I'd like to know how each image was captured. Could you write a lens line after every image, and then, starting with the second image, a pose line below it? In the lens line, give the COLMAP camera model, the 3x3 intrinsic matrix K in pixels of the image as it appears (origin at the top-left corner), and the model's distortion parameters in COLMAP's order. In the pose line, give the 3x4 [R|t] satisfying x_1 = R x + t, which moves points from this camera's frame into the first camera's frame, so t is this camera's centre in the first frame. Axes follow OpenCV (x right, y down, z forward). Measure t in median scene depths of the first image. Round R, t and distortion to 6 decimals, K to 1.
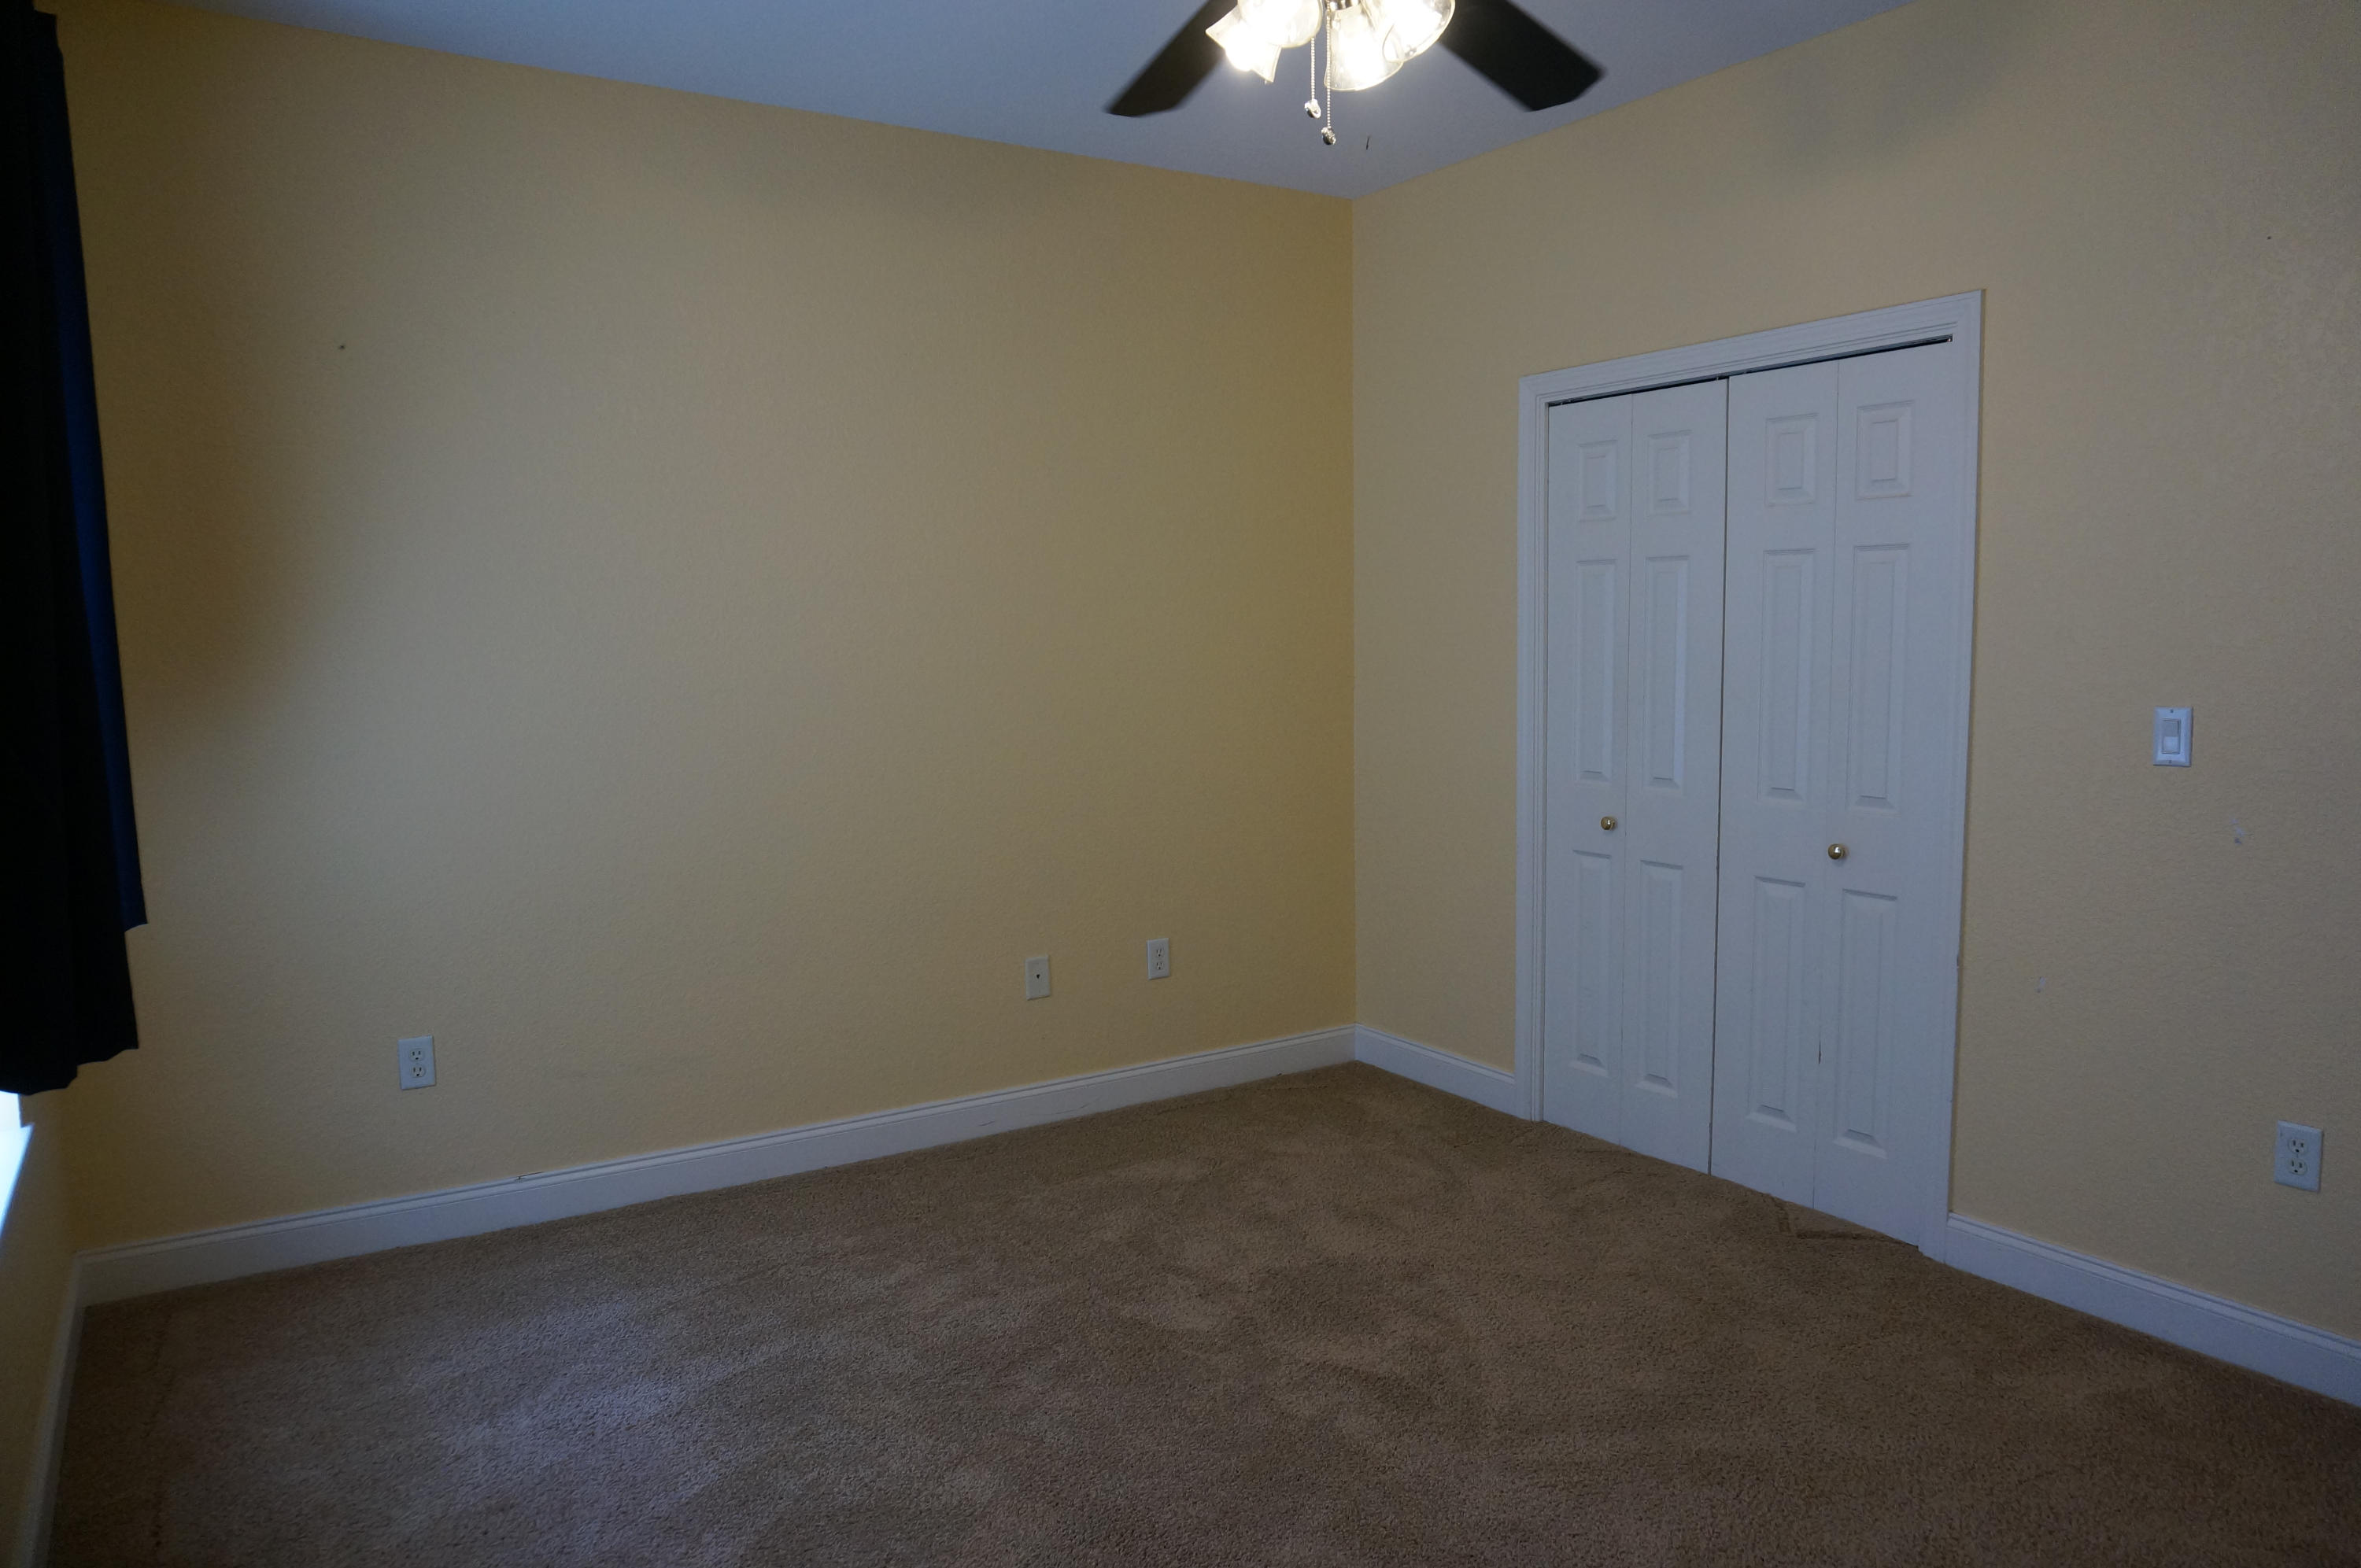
lens RADIAL K [[1588.7, 0, 1180.5], [0, 1588.7, 784.0], [0, 0, 1]] dist [-0.042646, 0.029530]
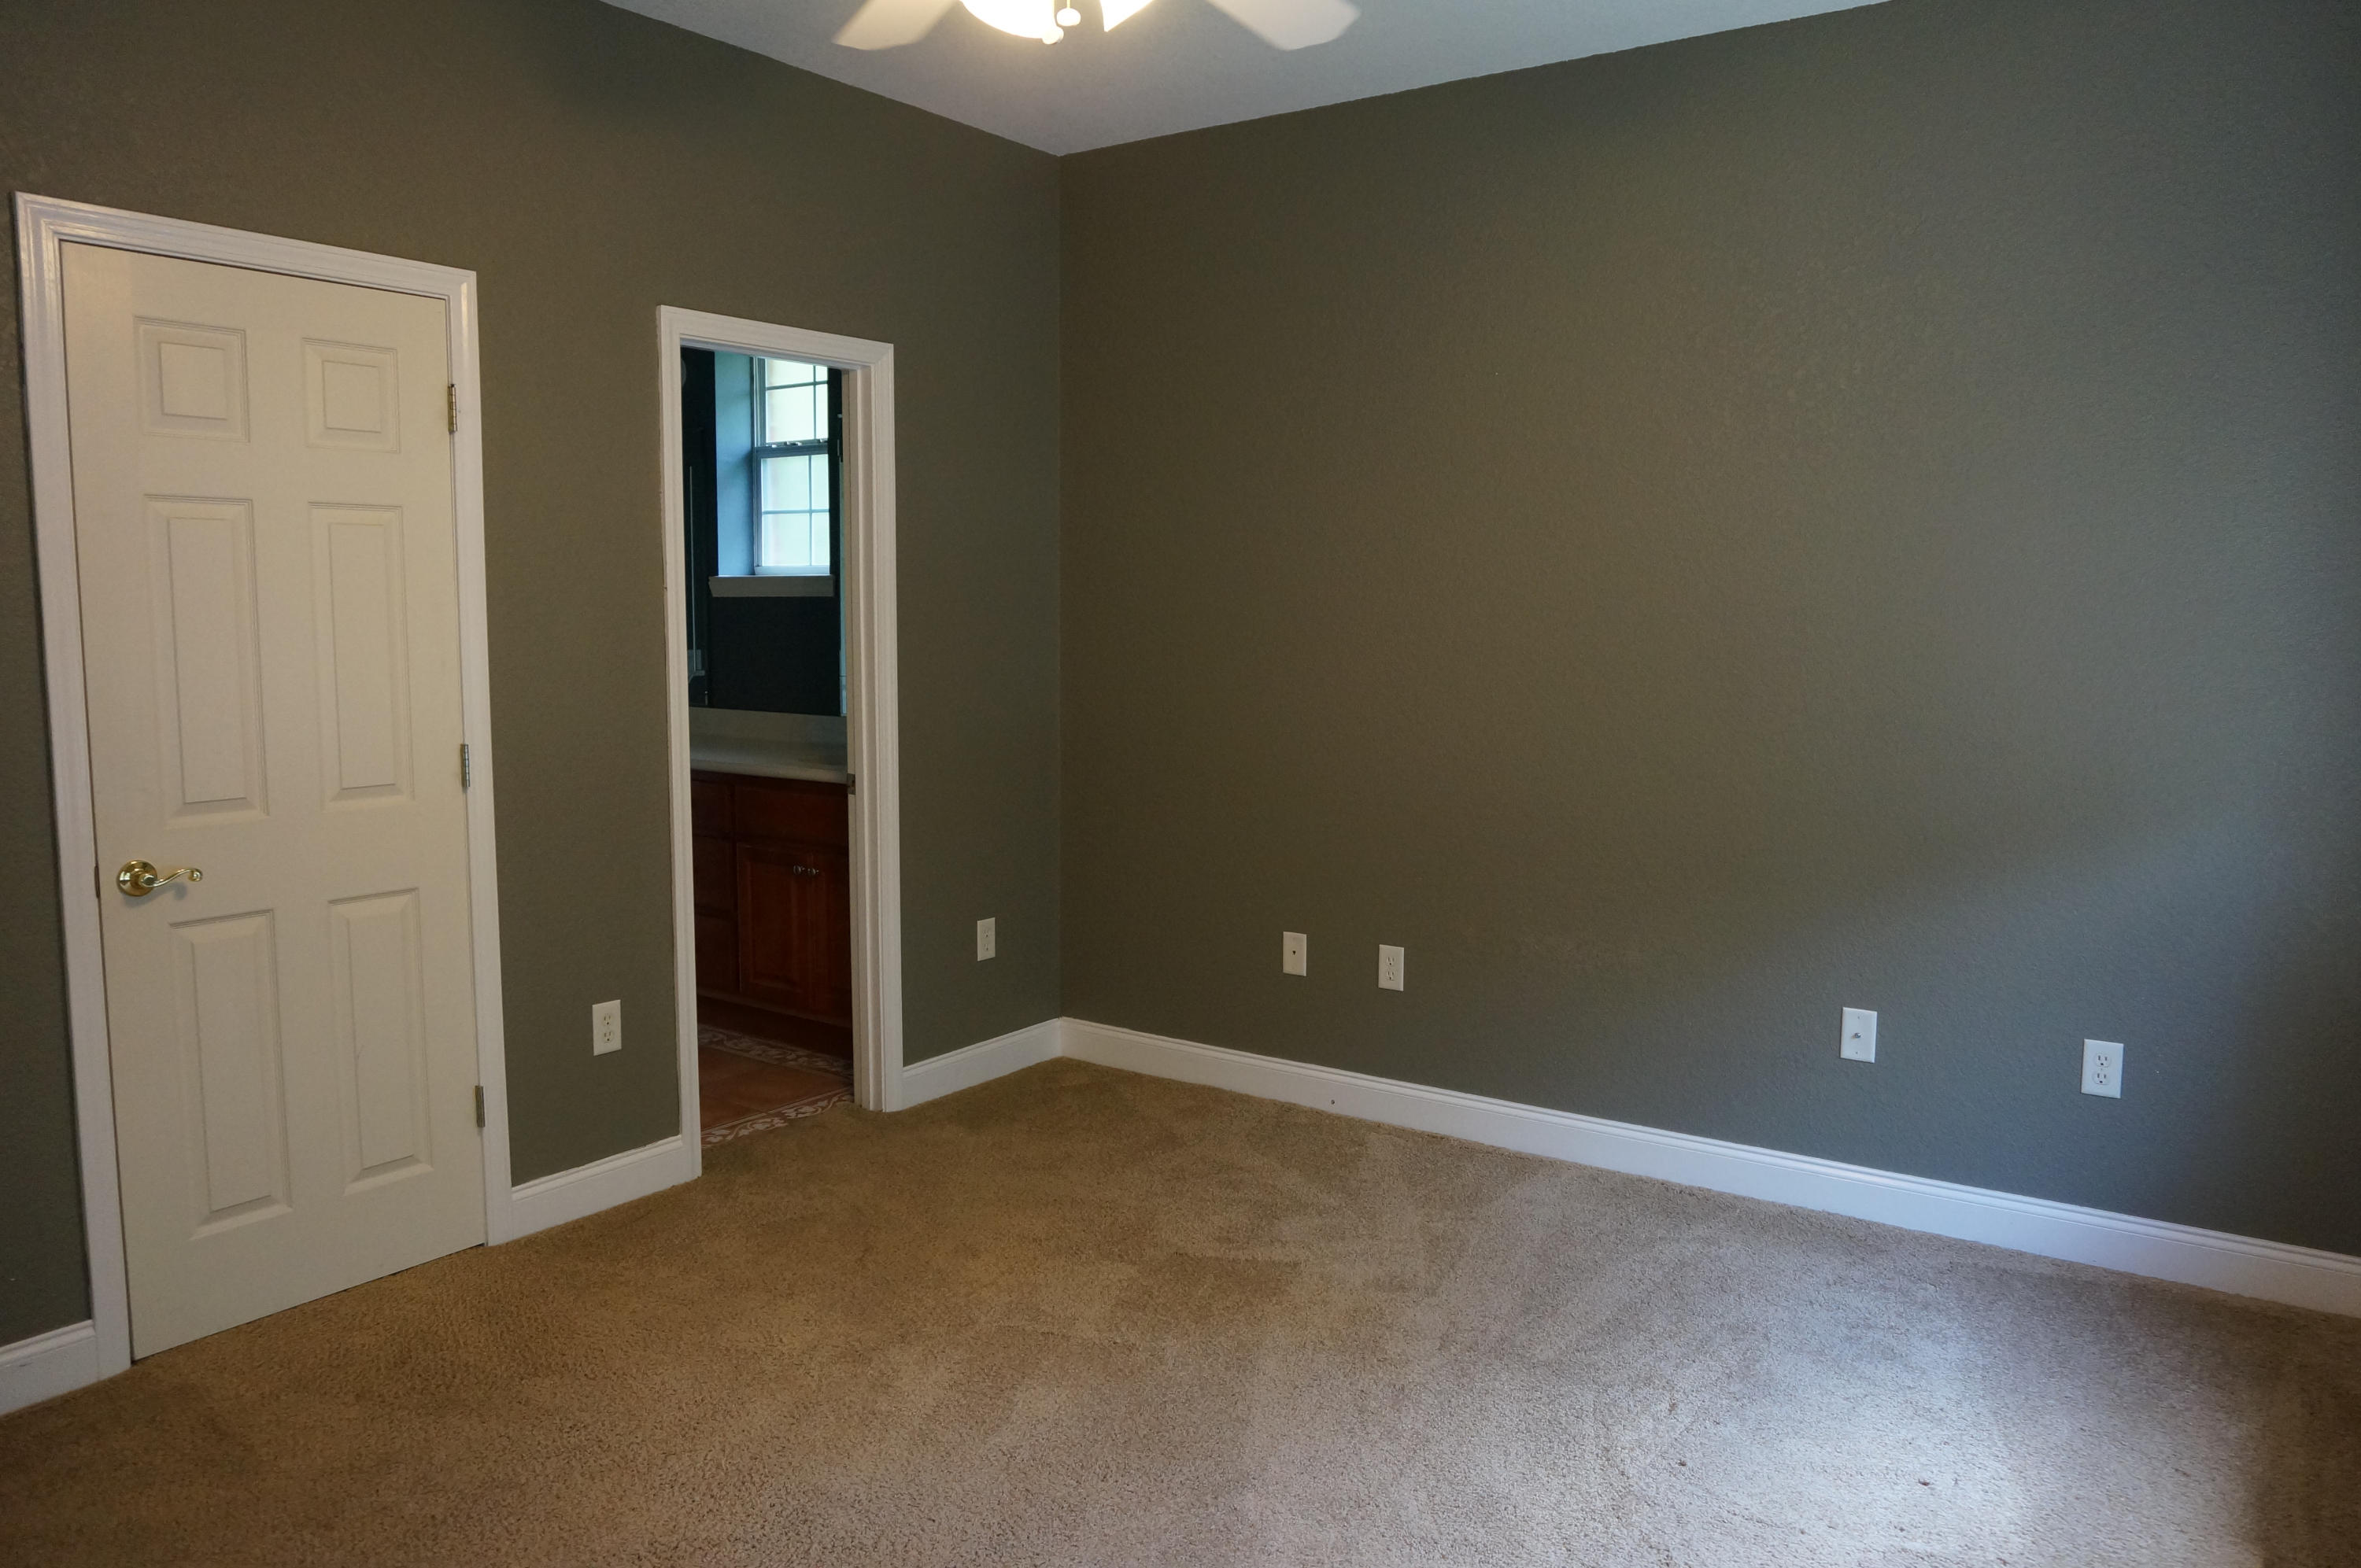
lens RADIAL K [[1697.0, 0, 1180.5], [0, 1697.0, 784.0], [0, 0, 1]] dist [-0.002176, -0.000702]
pose [[-0.381984, -0.087880, 0.919981, -0.619643], [0.092523, 0.986831, 0.132682, -0.078327], [-0.919526, 0.135801, -0.368822, 0.927569]]
